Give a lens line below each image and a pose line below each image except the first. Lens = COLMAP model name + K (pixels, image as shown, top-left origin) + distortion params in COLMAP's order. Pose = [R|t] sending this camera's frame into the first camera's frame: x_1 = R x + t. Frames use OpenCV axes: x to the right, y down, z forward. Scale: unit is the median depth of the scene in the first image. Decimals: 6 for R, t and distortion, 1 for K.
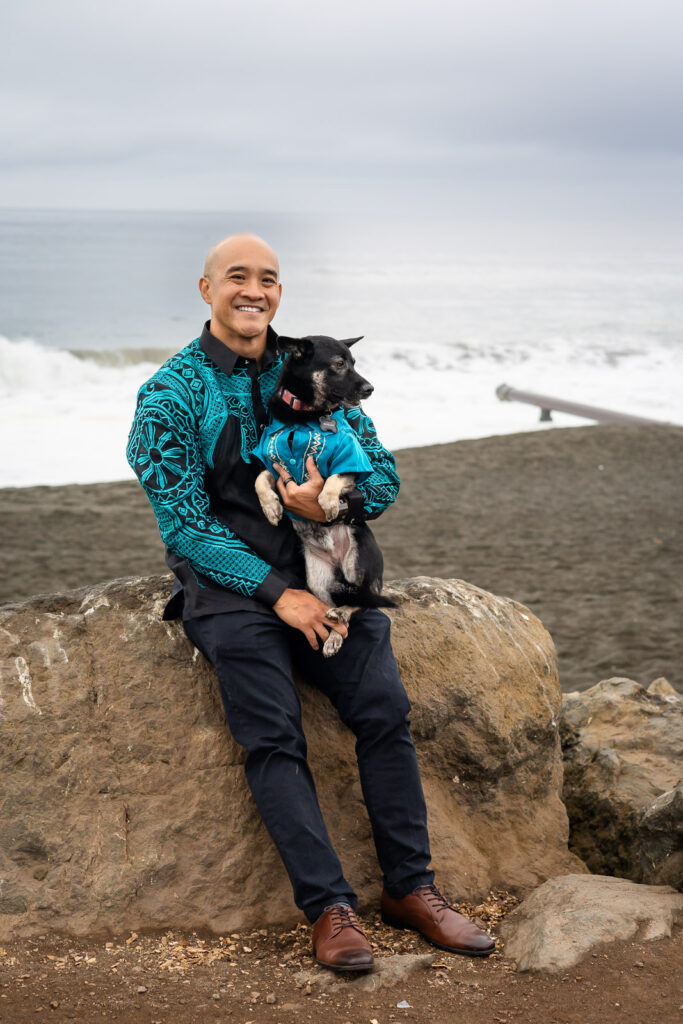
lens RADIAL K [[1670.8, 0, 359.6], [0, 1670.8, 511.2], [0, 0, 1]] dist [0.041885, -0.071966]
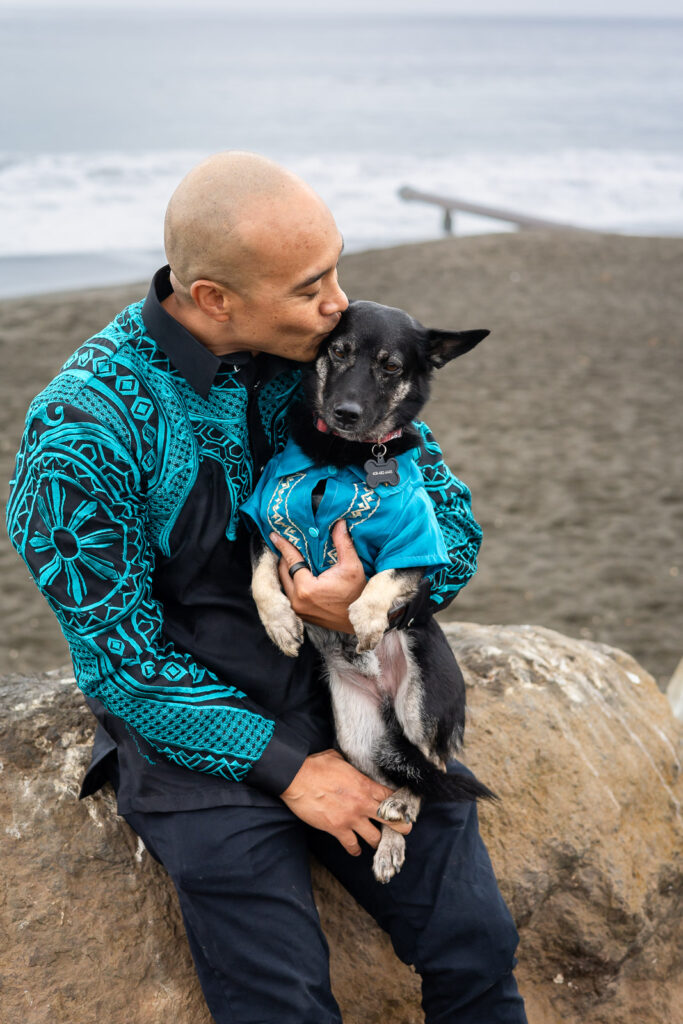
lens RADIAL K [[1561.1, 0, 341.4], [0, 1561.1, 515.2], [0, 0, 1]] dist [0.002907, -0.018488]
pose [[0.998578, -0.022797, 0.048180, -0.051253], [0.016107, 0.990725, 0.134925, -0.098761], [-0.050809, -0.133957, 0.989684, 0.470138]]
